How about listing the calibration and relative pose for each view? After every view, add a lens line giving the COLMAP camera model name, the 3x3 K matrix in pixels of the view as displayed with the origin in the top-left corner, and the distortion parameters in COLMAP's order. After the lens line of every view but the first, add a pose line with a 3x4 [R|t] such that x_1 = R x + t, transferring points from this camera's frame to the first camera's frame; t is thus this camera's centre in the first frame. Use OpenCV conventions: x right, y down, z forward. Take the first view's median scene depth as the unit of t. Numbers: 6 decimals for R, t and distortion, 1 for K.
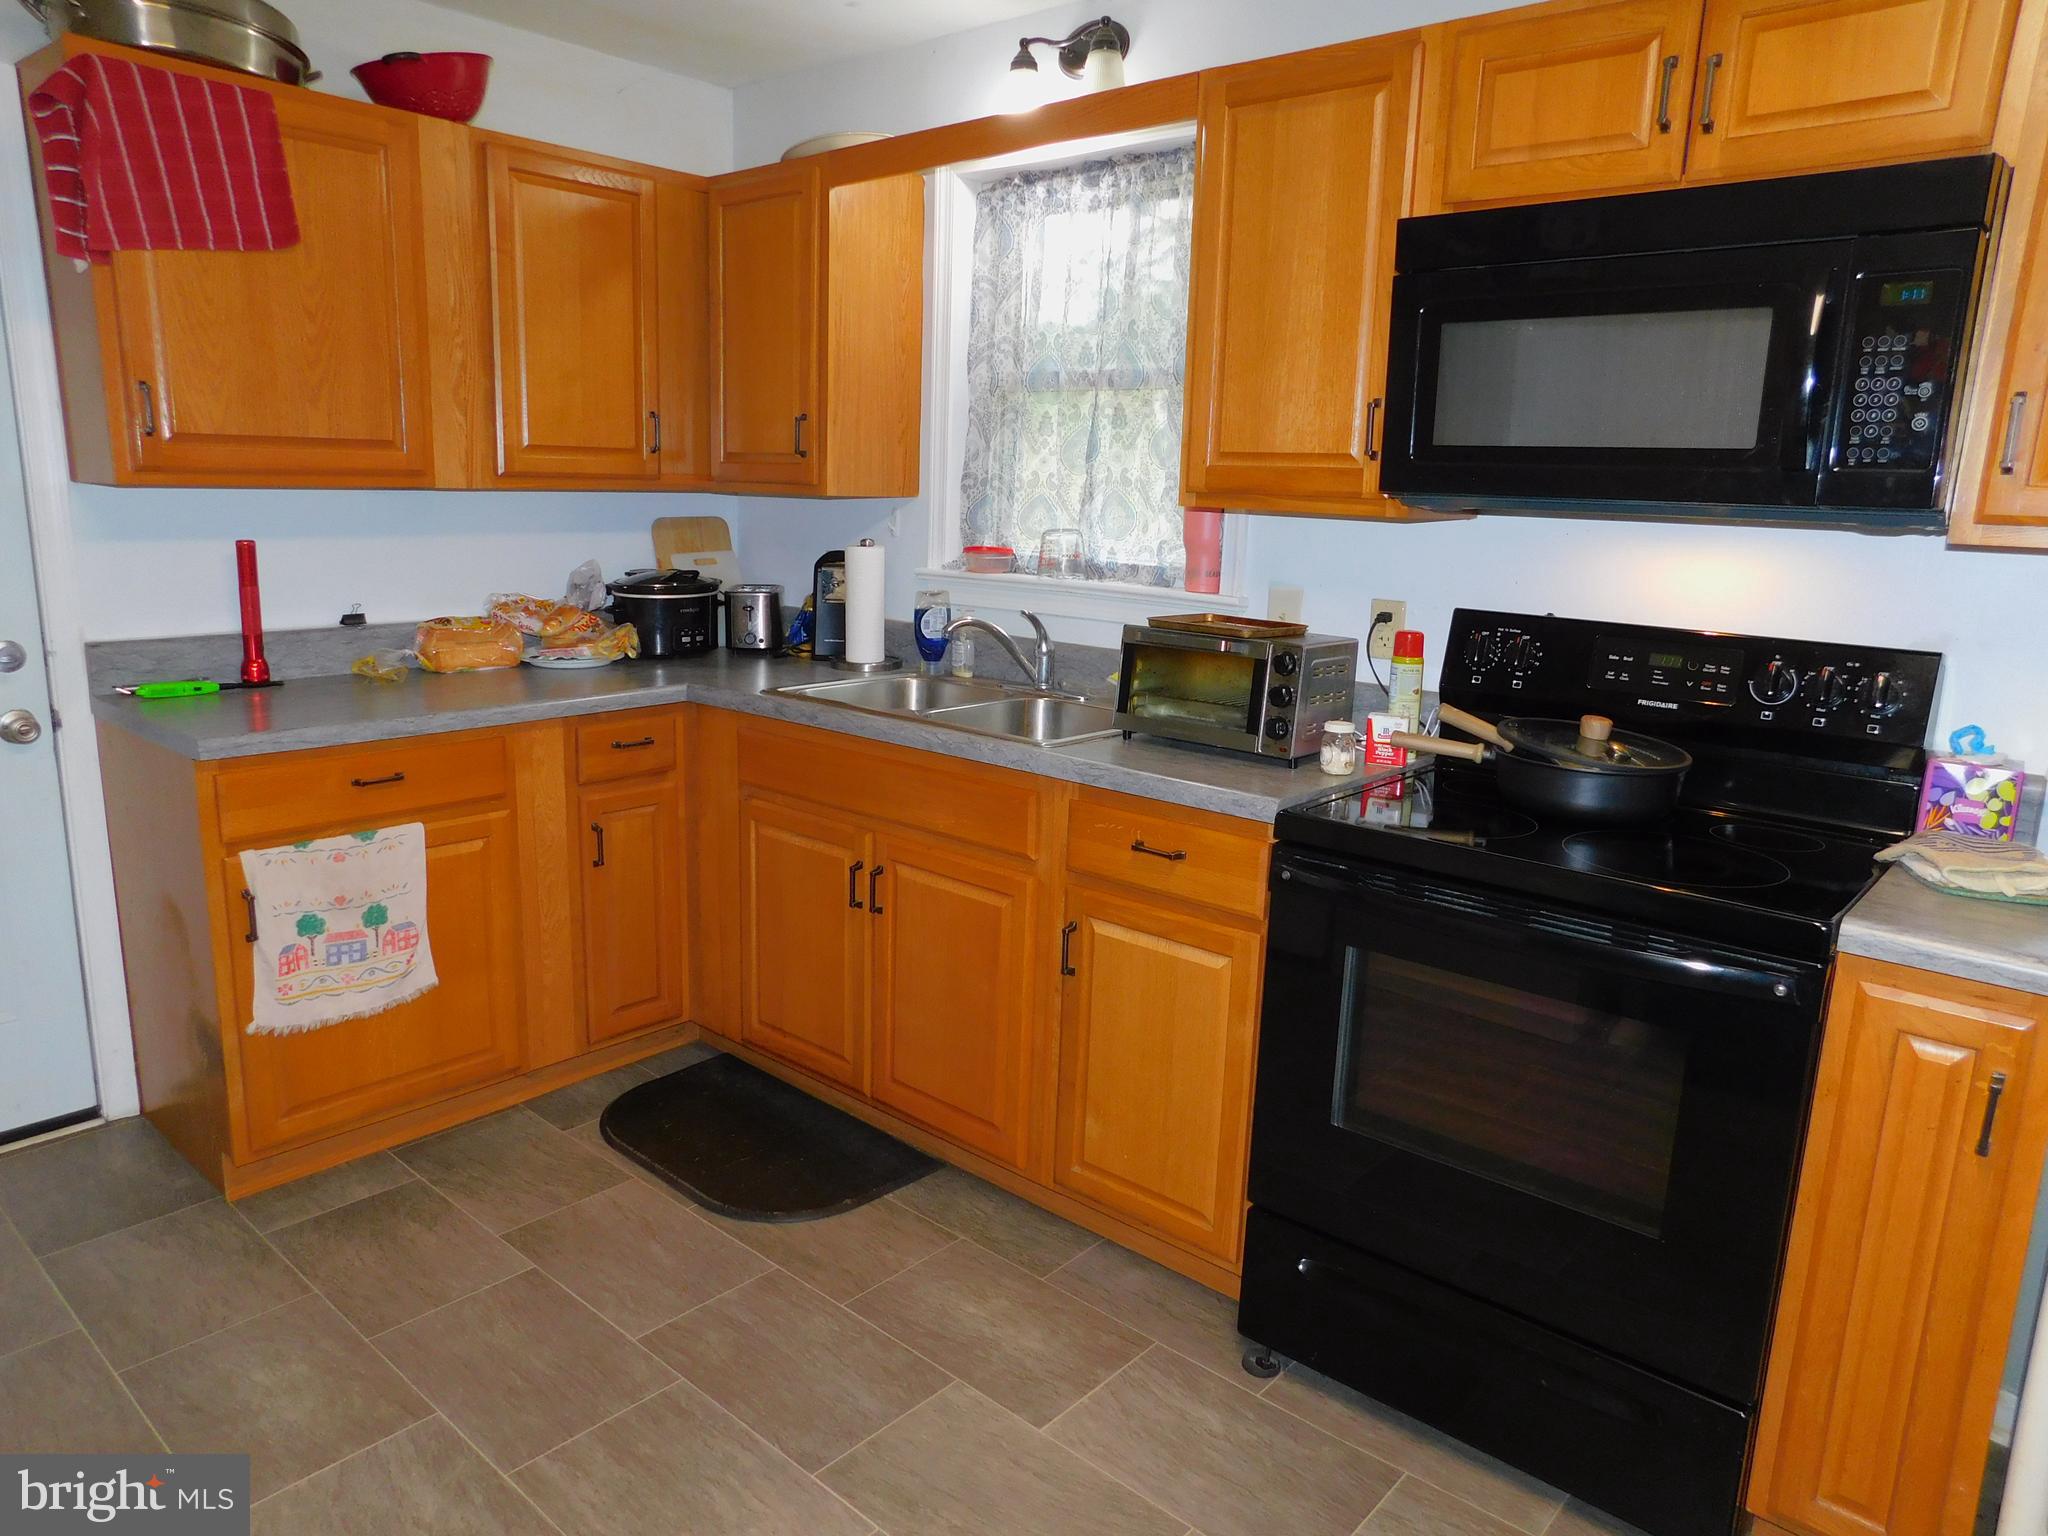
lens RADIAL K [[1364.8, 0, 1024.8], [0, 1364.8, 765.7], [0, 0, 1]] dist [-0.061202, 0.057267]
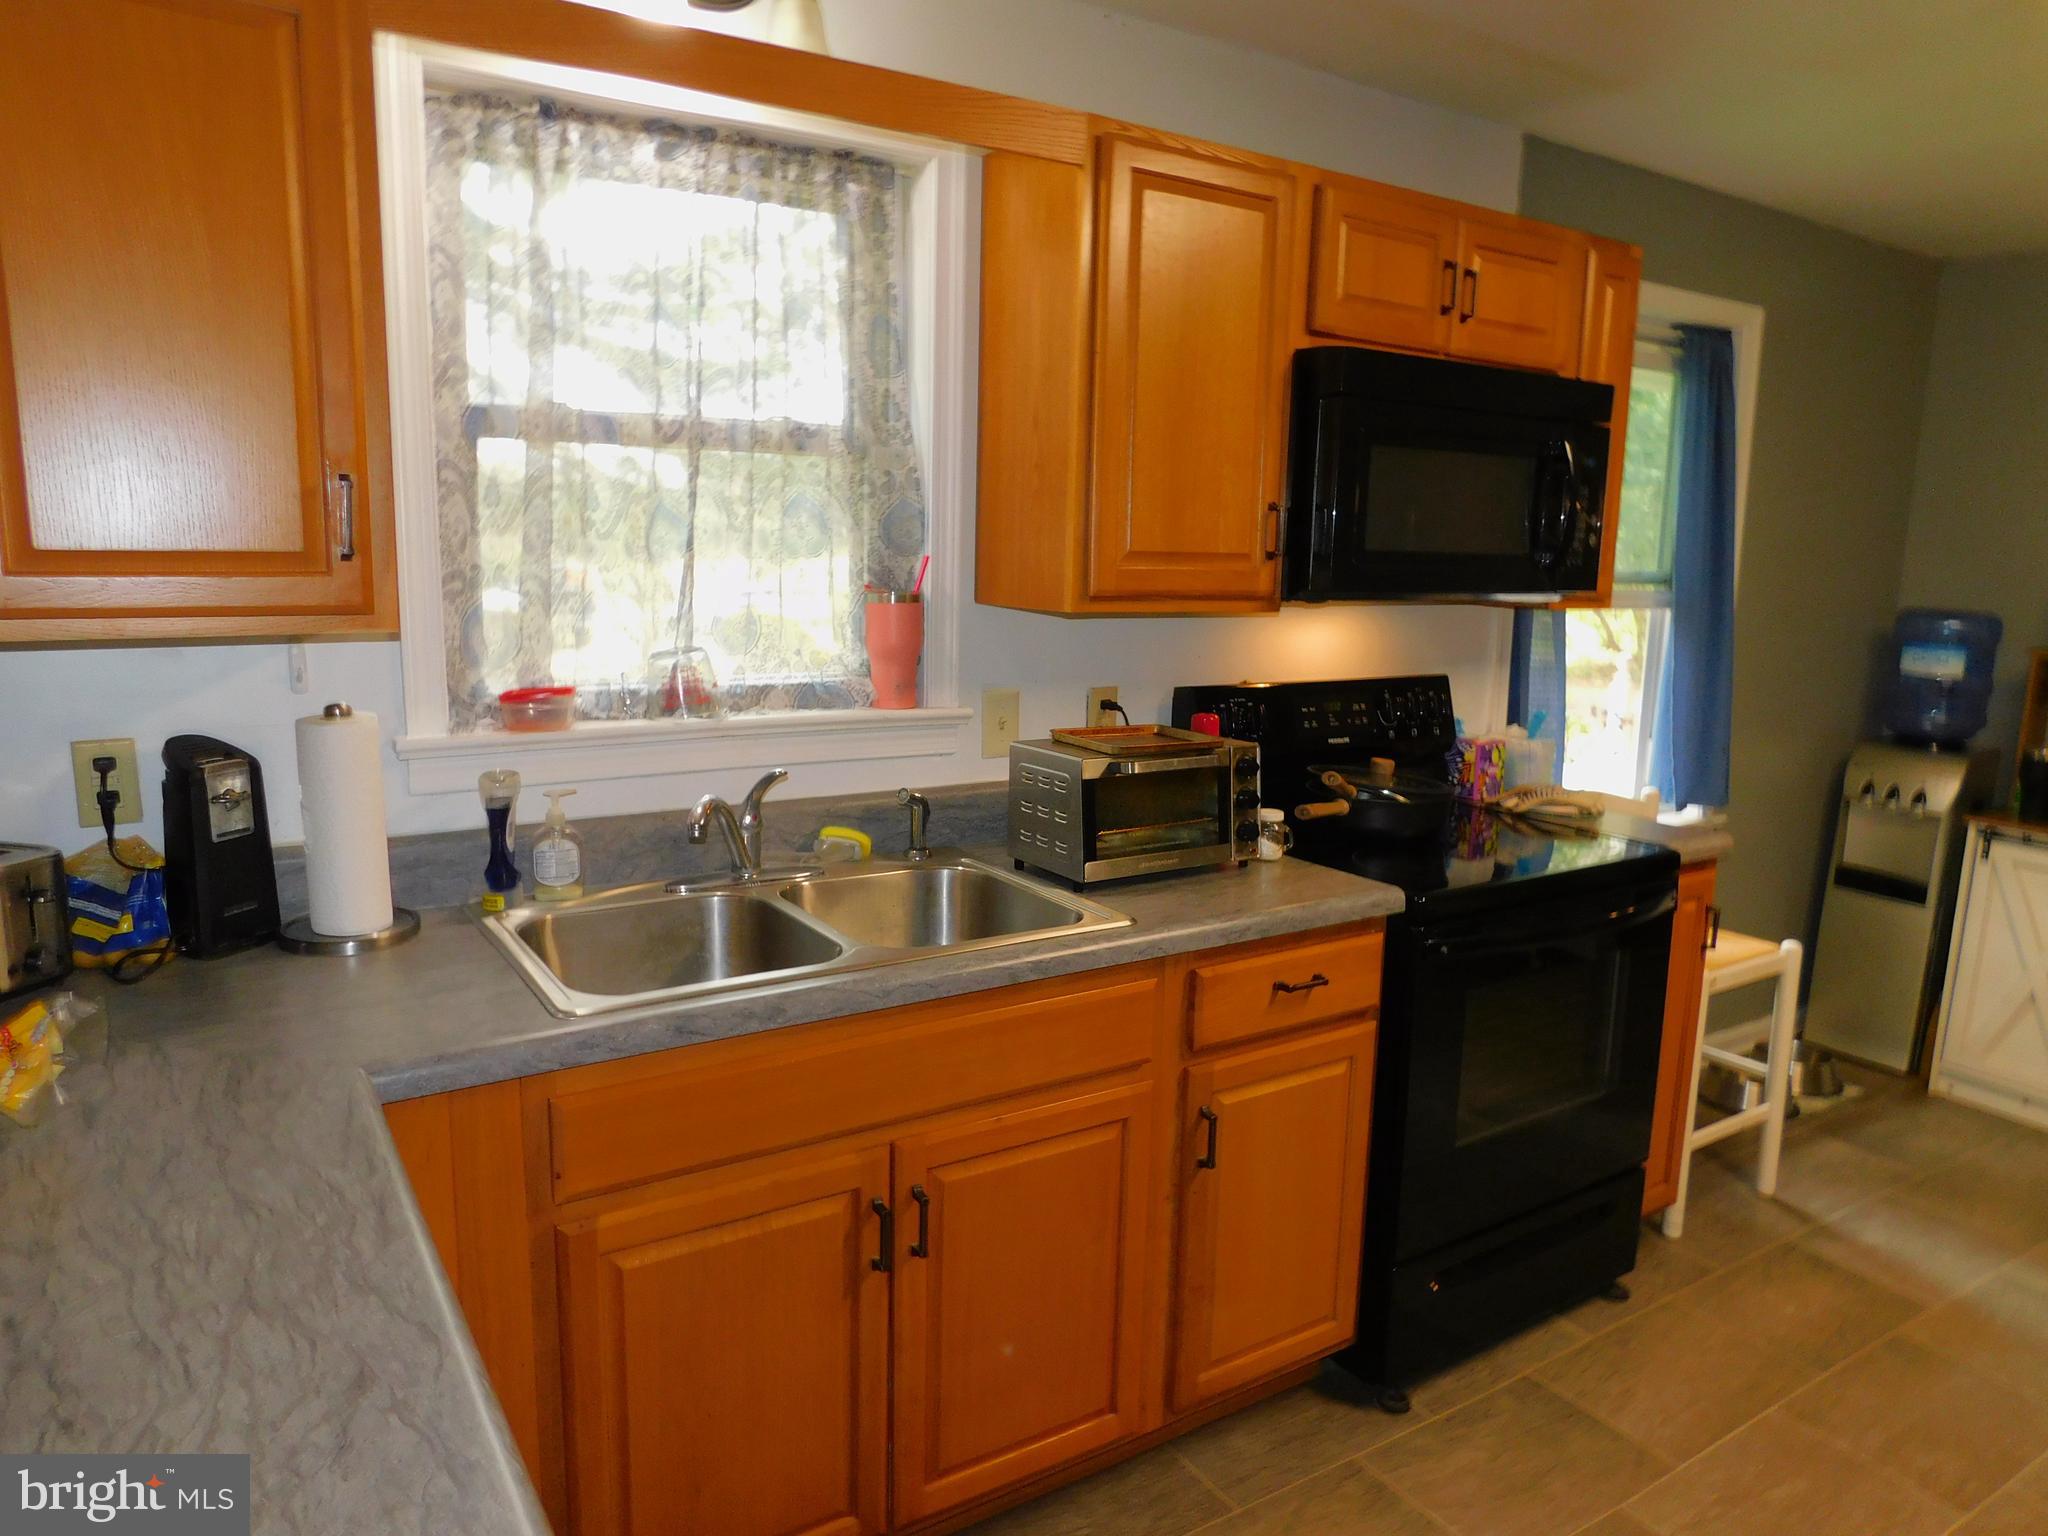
lens RADIAL K [[1364.8, 0, 1026.8], [0, 1364.8, 757.1], [0, 0, 1]] dist [-0.061202, 0.057267]
pose [[0.267757, -0.181653, 0.946207, -0.657725], [0.177906, 0.974501, 0.136741, -0.204578], [-0.946919, 0.131722, 0.293246, 0.712858]]
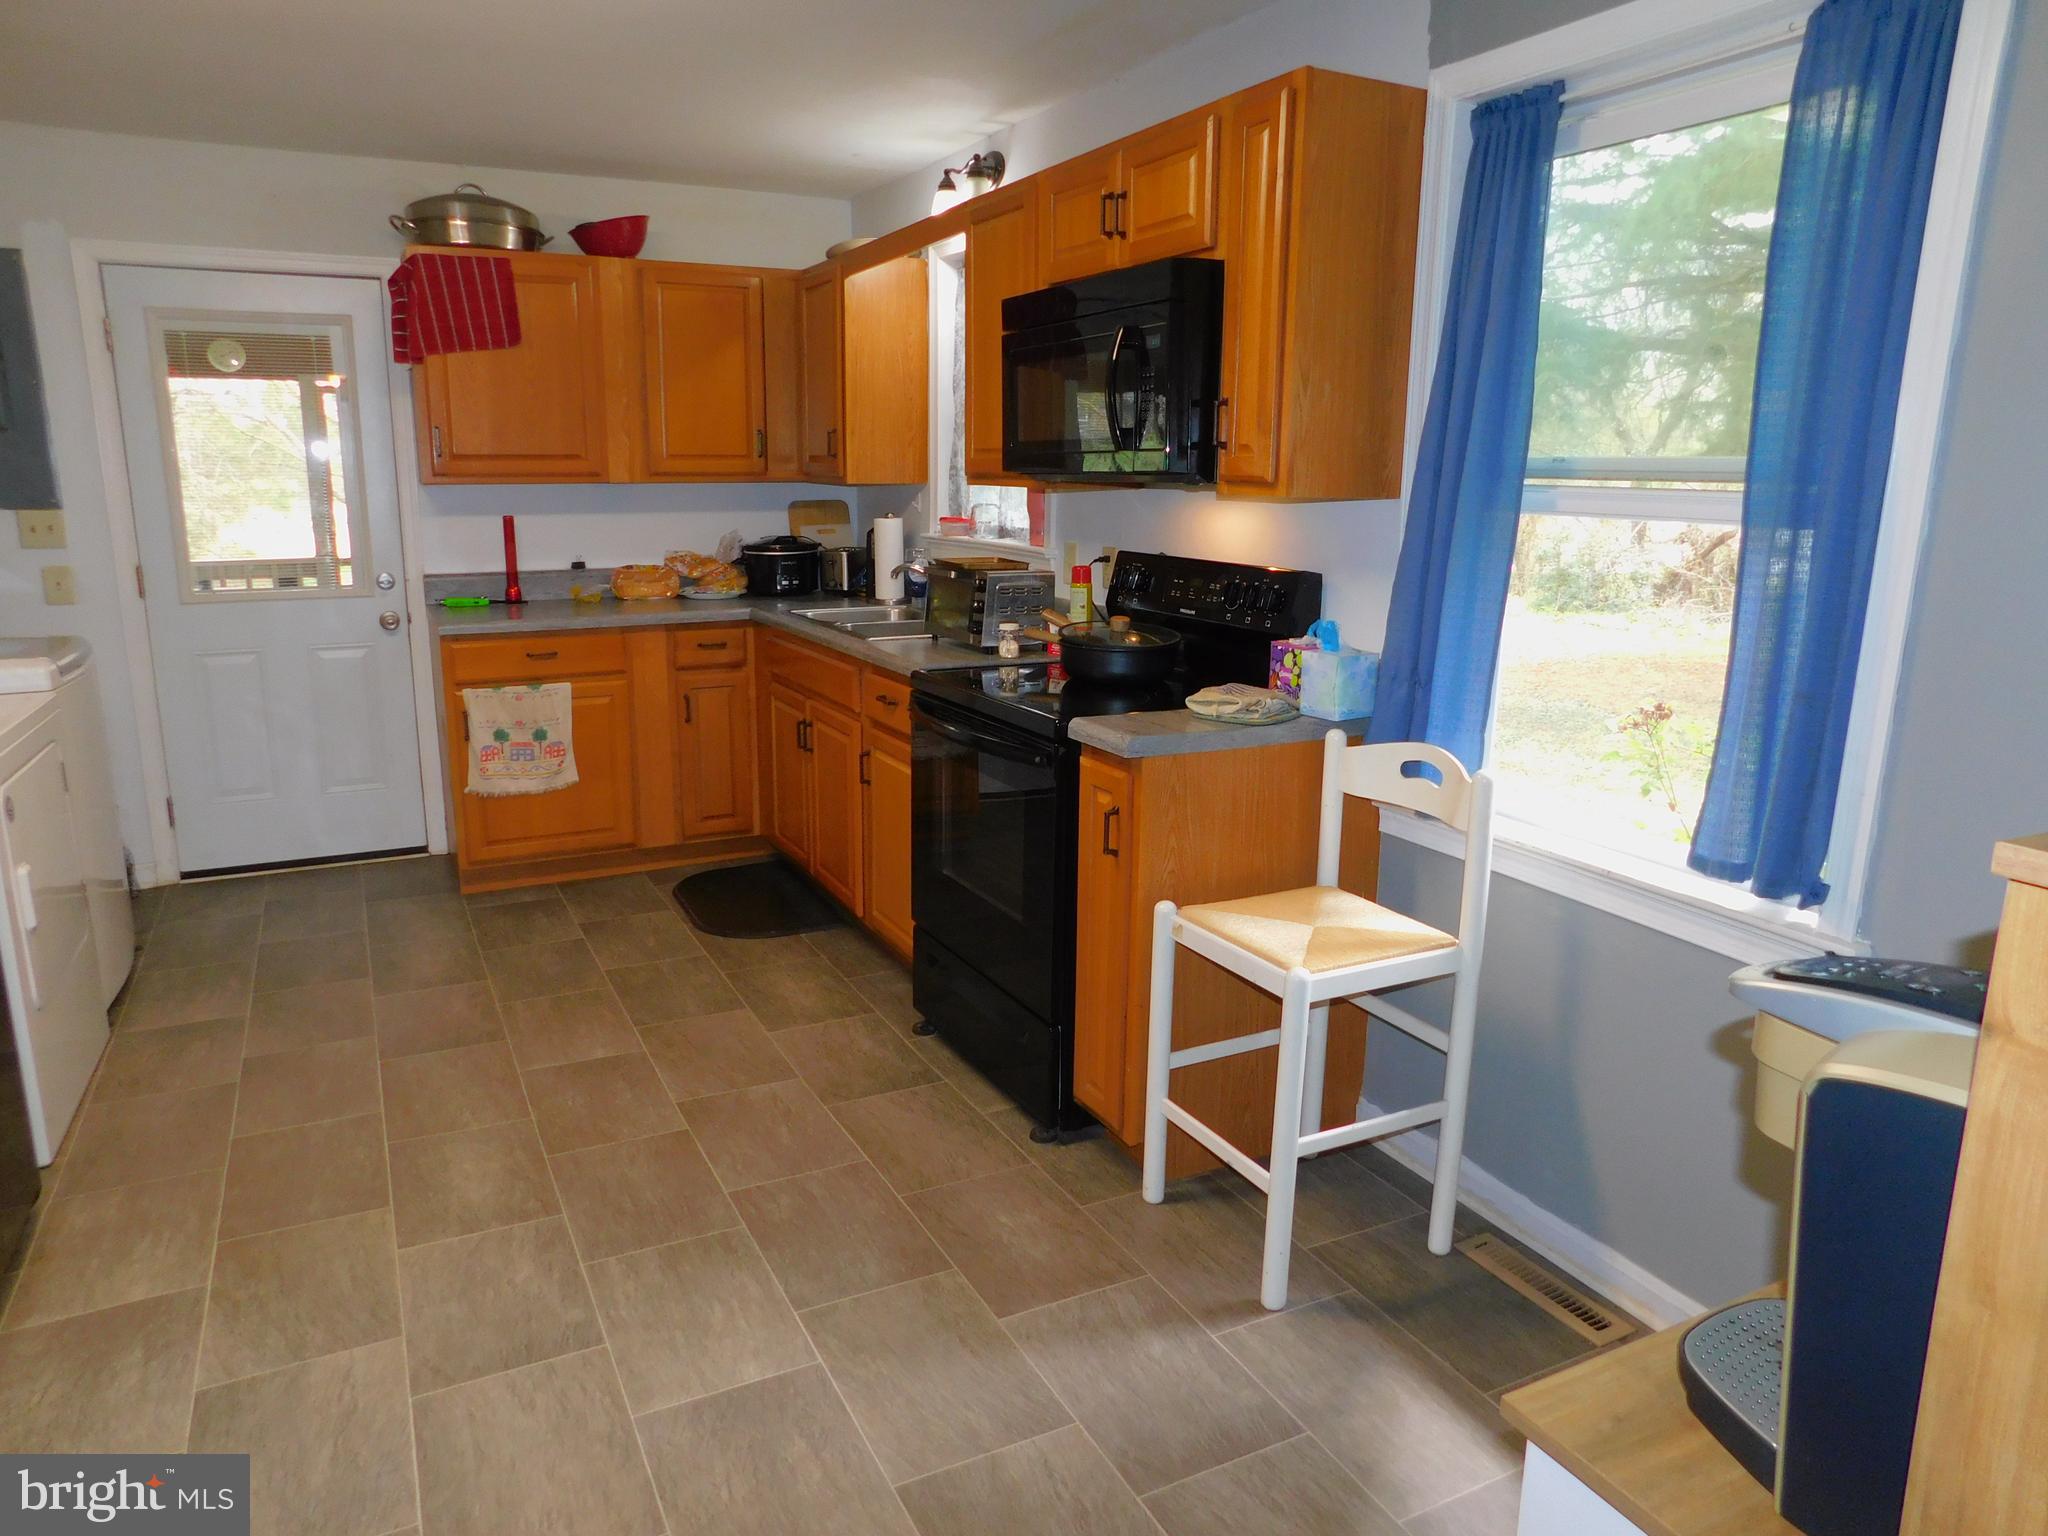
lens RADIAL K [[1364.8, 0, 1018.5], [0, 1364.8, 756.0], [0, 0, 1]] dist [-0.061202, 0.057267]
pose [[0.927561, 0.054315, -0.369703, 0.672241], [-0.055390, 0.998435, 0.007715, 0.086367], [0.369543, 0.013322, 0.929118, -0.343567]]
